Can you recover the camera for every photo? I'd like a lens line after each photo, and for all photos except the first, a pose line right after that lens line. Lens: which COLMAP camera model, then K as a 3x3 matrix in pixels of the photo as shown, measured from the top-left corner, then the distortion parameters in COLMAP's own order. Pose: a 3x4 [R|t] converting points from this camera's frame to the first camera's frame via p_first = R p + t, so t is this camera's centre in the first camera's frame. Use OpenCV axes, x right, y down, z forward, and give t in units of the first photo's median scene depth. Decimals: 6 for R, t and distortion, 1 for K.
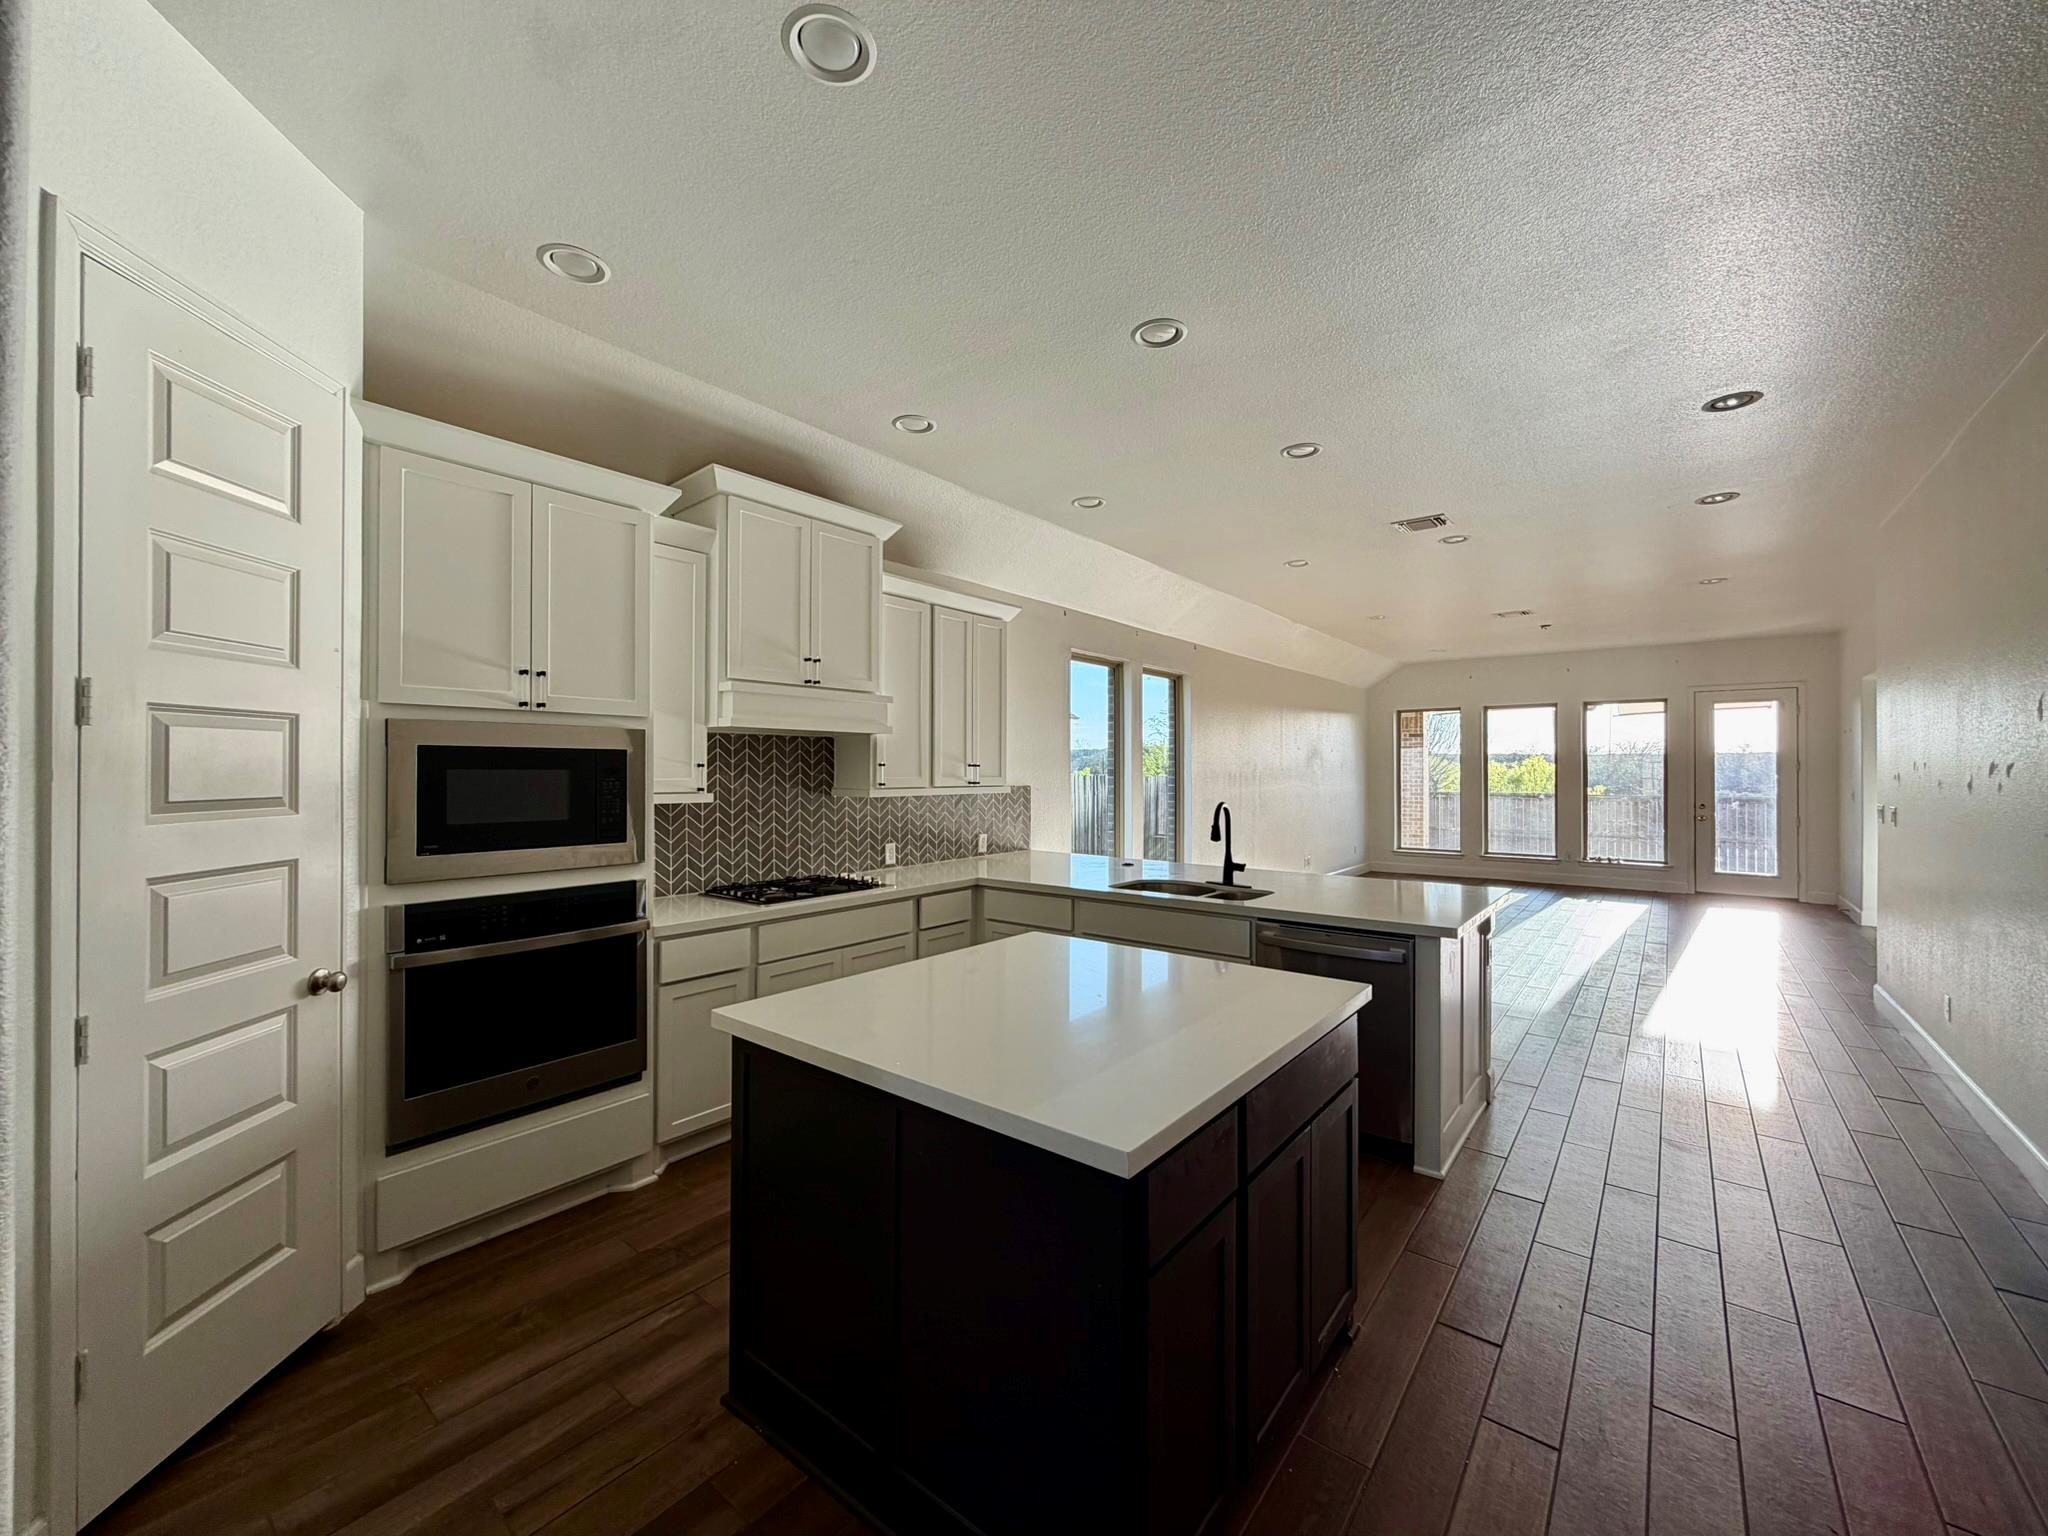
lens RADIAL K [[814.4, 0, 1017.5], [0, 814.4, 765.9], [0, 0, 1]] dist [-0.001151, 0.000176]
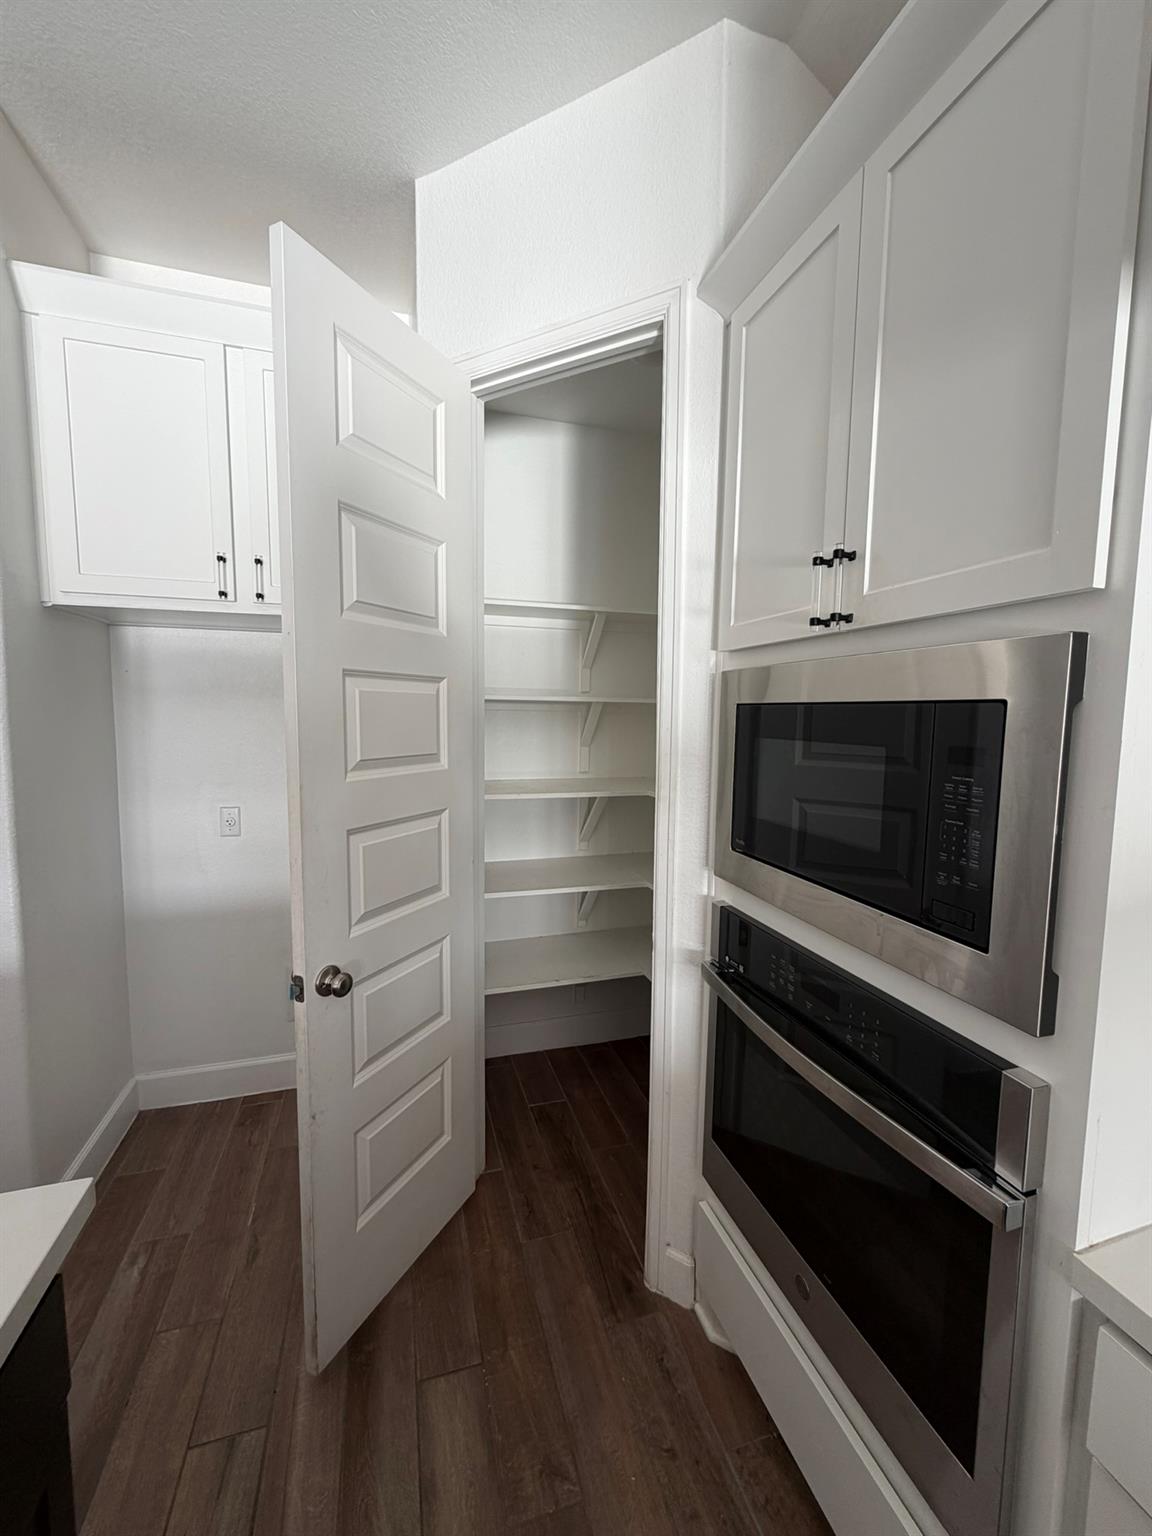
lens RADIAL K [[610.8, 0, 579.2], [0, 610.8, 764.9], [0, 0, 1]] dist [-0.001151, 0.000176]
pose [[-0.558281, 0.064297, -0.827157, -0.114356], [-0.008620, 0.996489, 0.083277, -0.008891], [0.829607, 0.053622, -0.555766, 0.717213]]
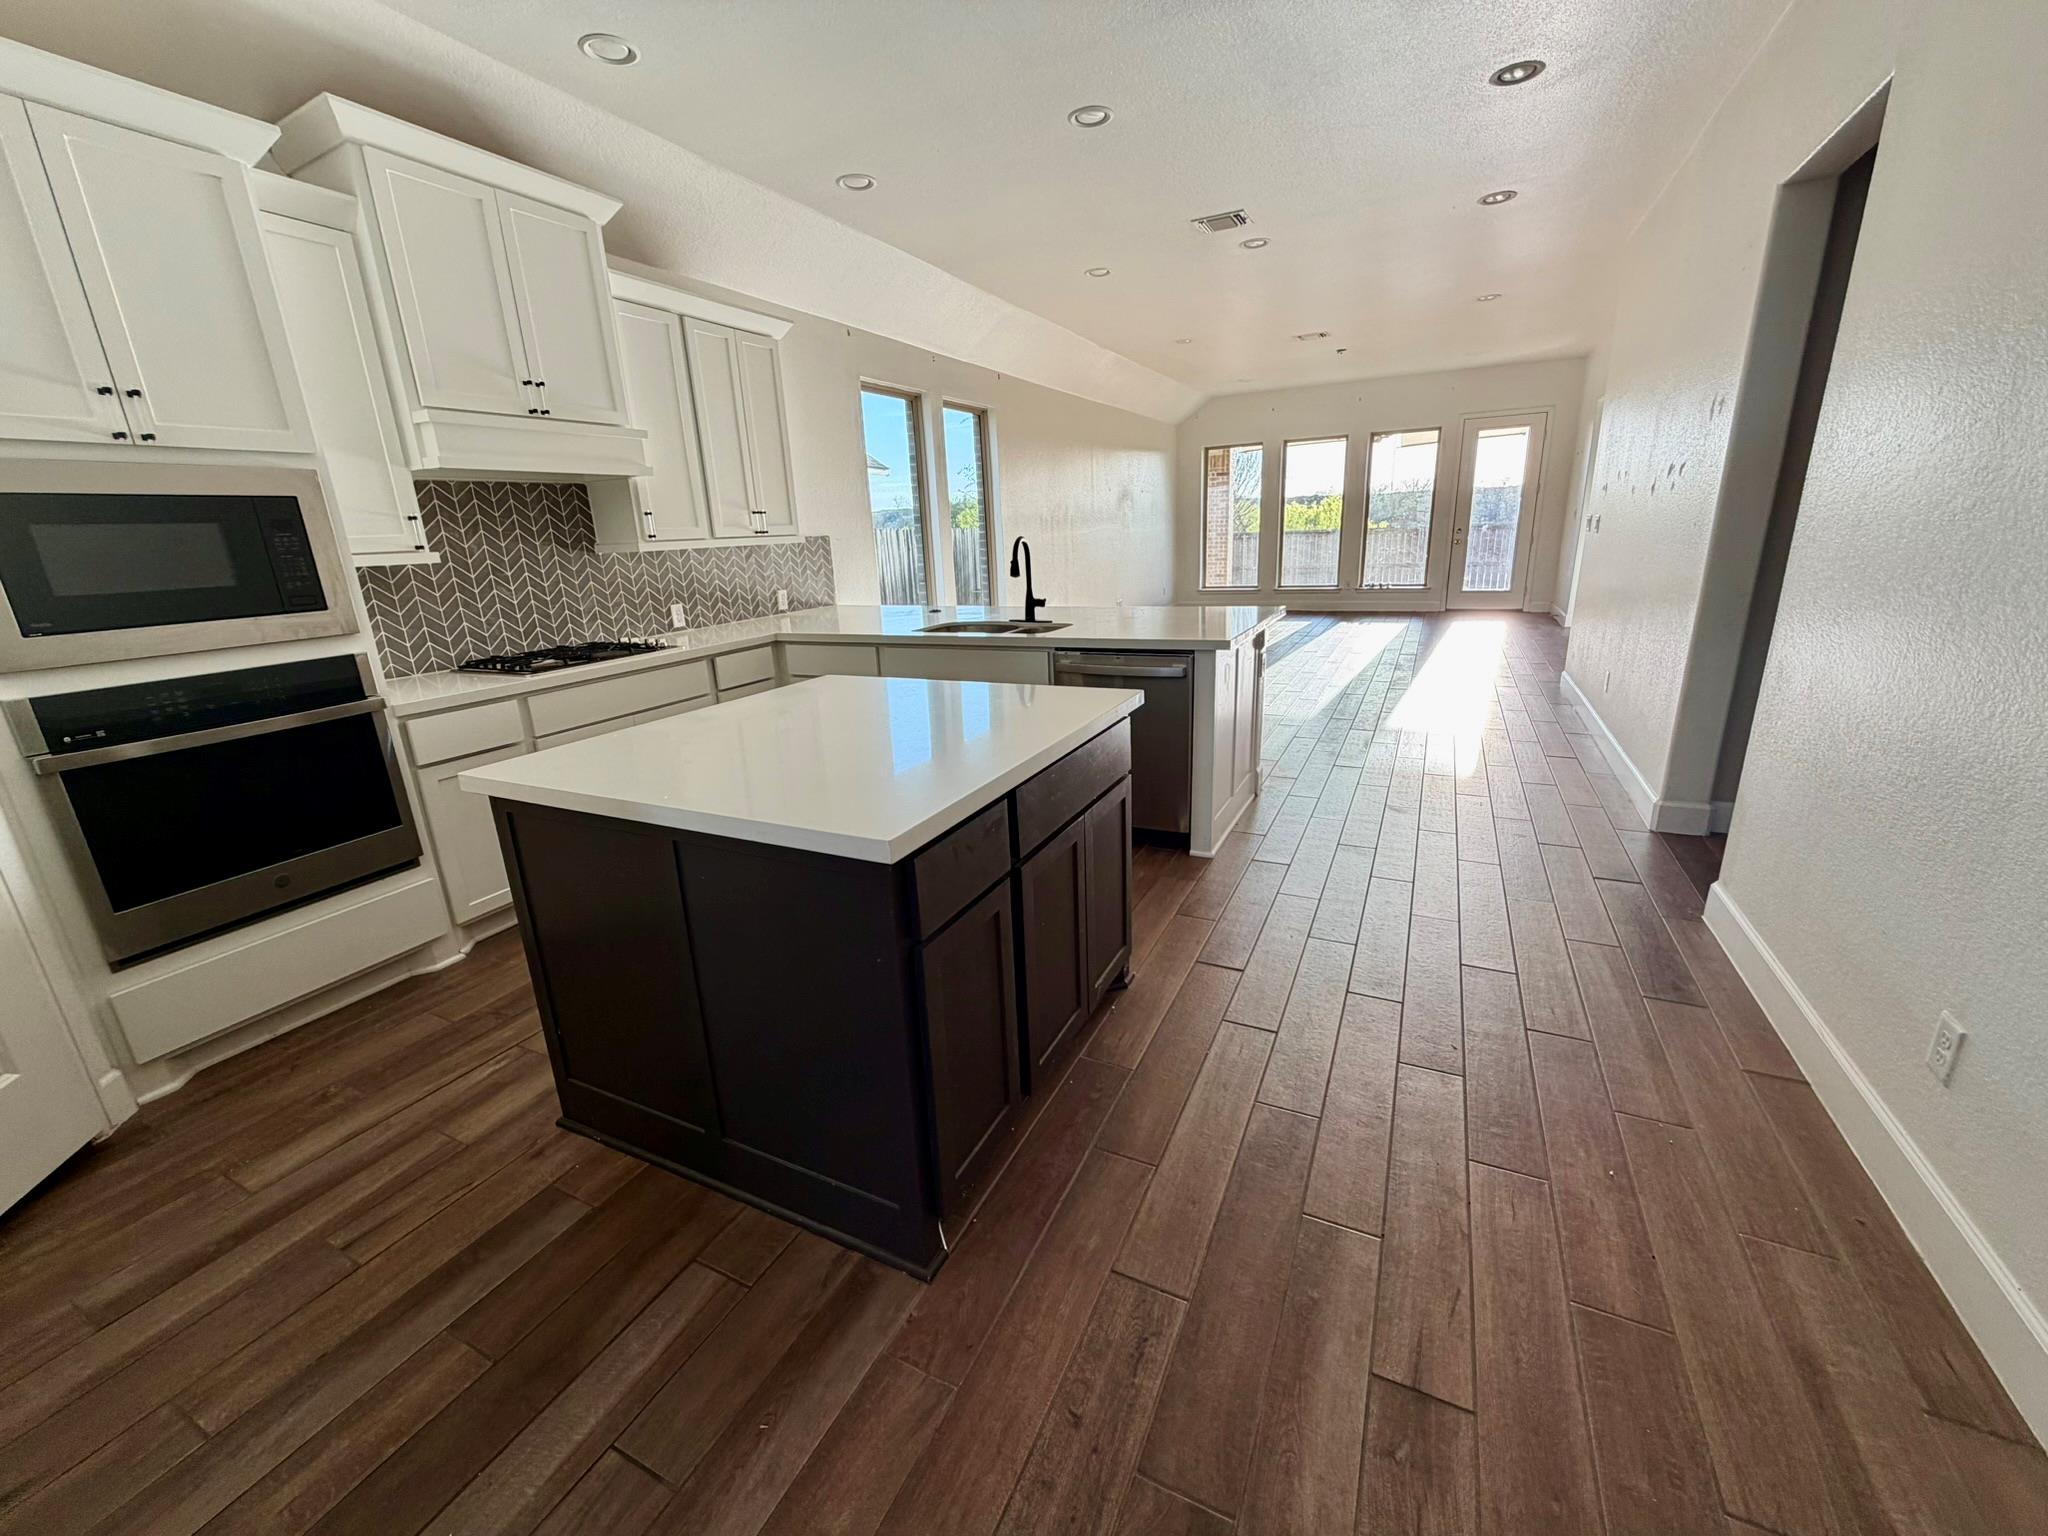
lens RADIAL K [[814.4, 0, 1017.5], [0, 814.4, 765.9], [0, 0, 1]] dist [-0.001151, 0.000176]
pose [[0.976535, -0.103162, 0.189041, 0.033651], [0.045608, 0.956957, 0.286625, 0.027821], [-0.210473, -0.271277, 0.939207, 0.002454]]
